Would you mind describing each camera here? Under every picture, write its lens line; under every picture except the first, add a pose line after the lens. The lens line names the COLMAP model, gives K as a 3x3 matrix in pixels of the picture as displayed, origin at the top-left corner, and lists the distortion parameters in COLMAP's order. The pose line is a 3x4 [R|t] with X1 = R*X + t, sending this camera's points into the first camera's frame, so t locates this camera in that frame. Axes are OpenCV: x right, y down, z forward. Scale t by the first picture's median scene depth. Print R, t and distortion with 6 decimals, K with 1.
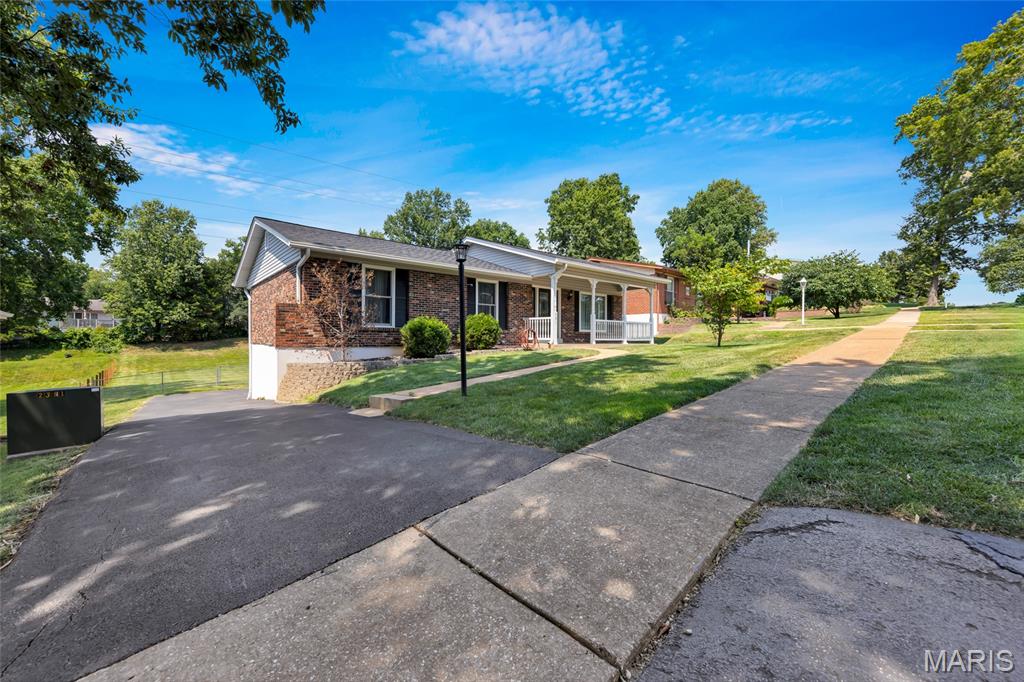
lens RADIAL K [[410.9, 0, 513.7], [0, 410.9, 344.8], [0, 0, 1]] dist [0.009888, -0.001682]
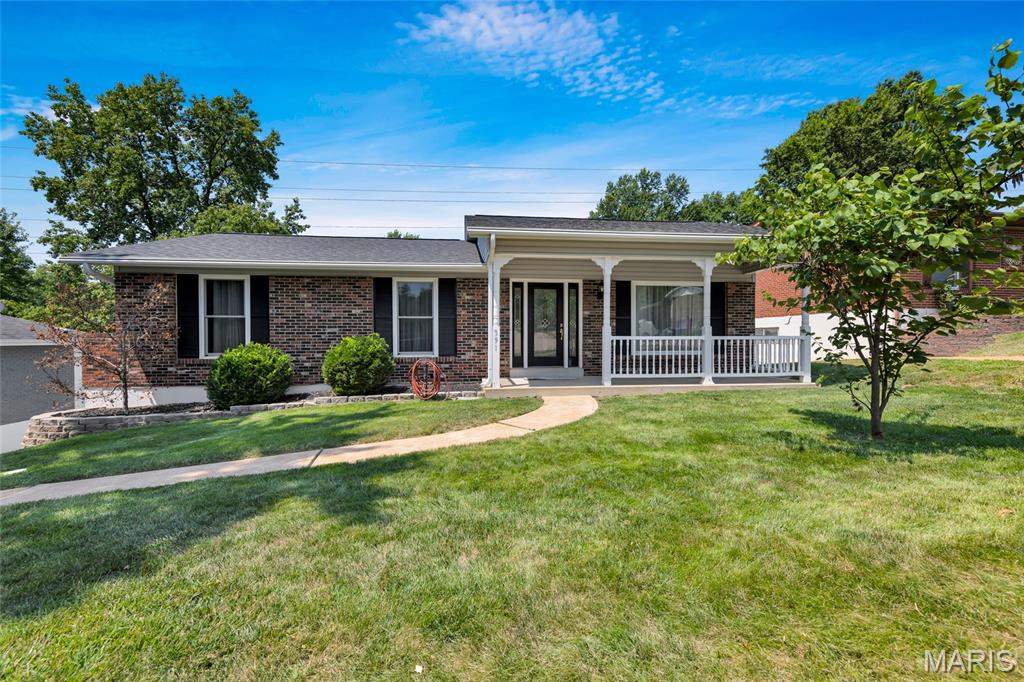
lens RADIAL K [[410.9, 0, 514.5], [0, 410.9, 342.5], [0, 0, 1]] dist [0.009888, -0.001682]
pose [[0.818323, 0.002516, -0.574753, 0.282906], [-0.001539, 0.999996, 0.002186, -0.039959], [0.574756, -0.000905, 0.818324, 0.376787]]
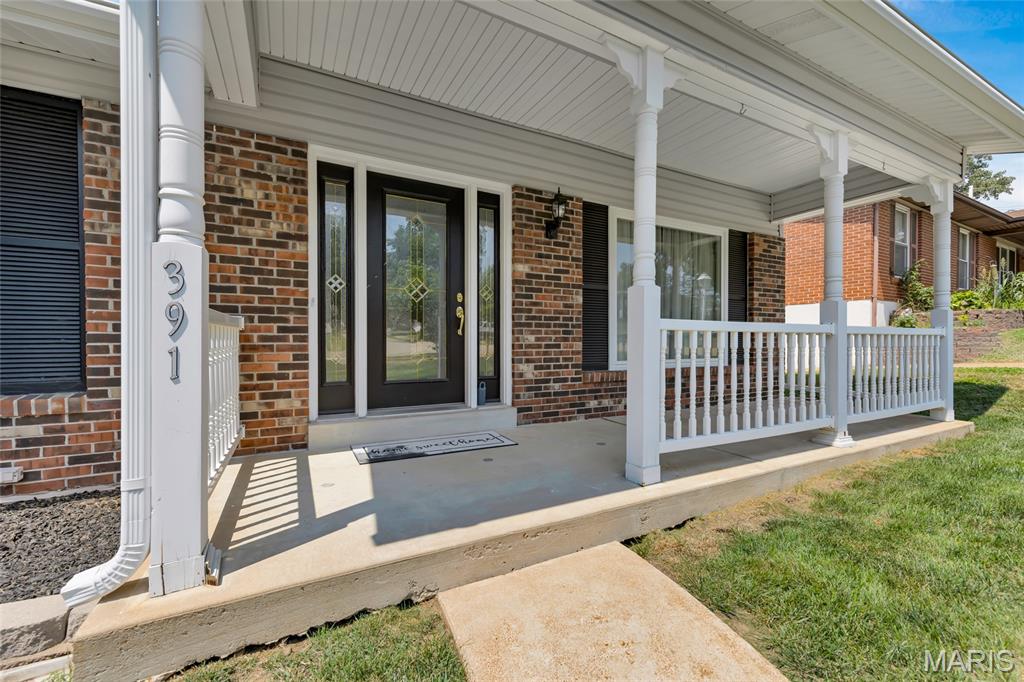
lens RADIAL K [[410.9, 0, 506.5], [0, 410.9, 343.8], [0, 0, 1]] dist [0.009888, -0.001682]
pose [[0.967204, -0.003092, -0.253982, 0.132808], [0.000881, 0.999961, -0.008819, -0.036872], [0.253999, 0.008306, 0.967169, 0.606649]]
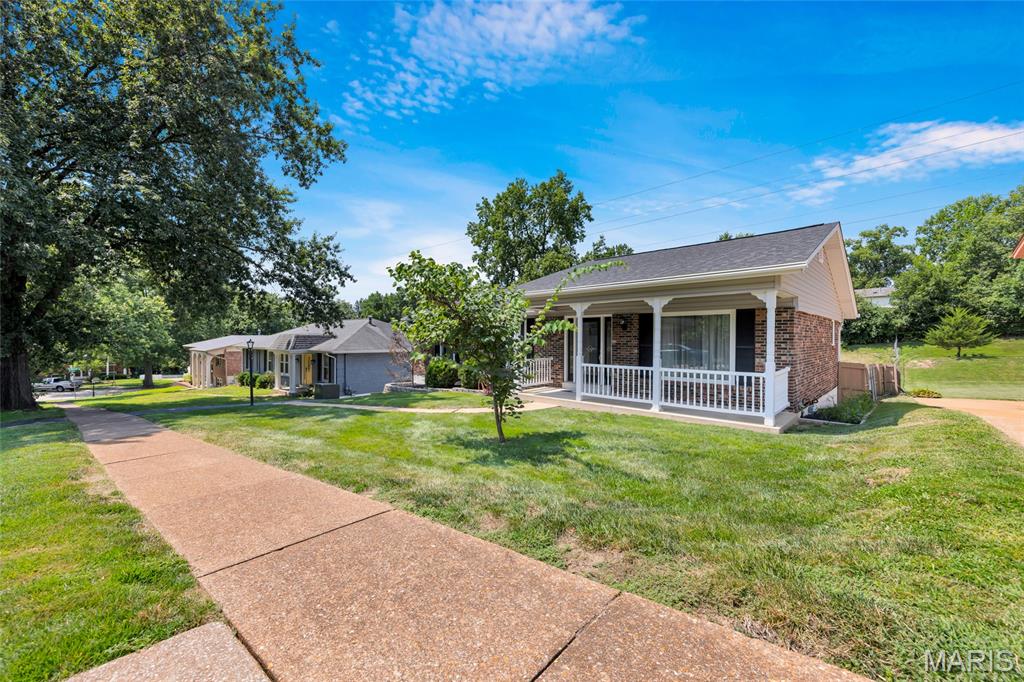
lens RADIAL K [[410.9, 0, 519.6], [0, 410.9, 338.9], [0, 0, 1]] dist [0.009888, -0.001682]
pose [[0.080668, 0.003274, -0.996736, 0.613013], [-0.012250, 0.999922, 0.002293, -0.073483], [0.996666, 0.012025, 0.080702, 0.612333]]
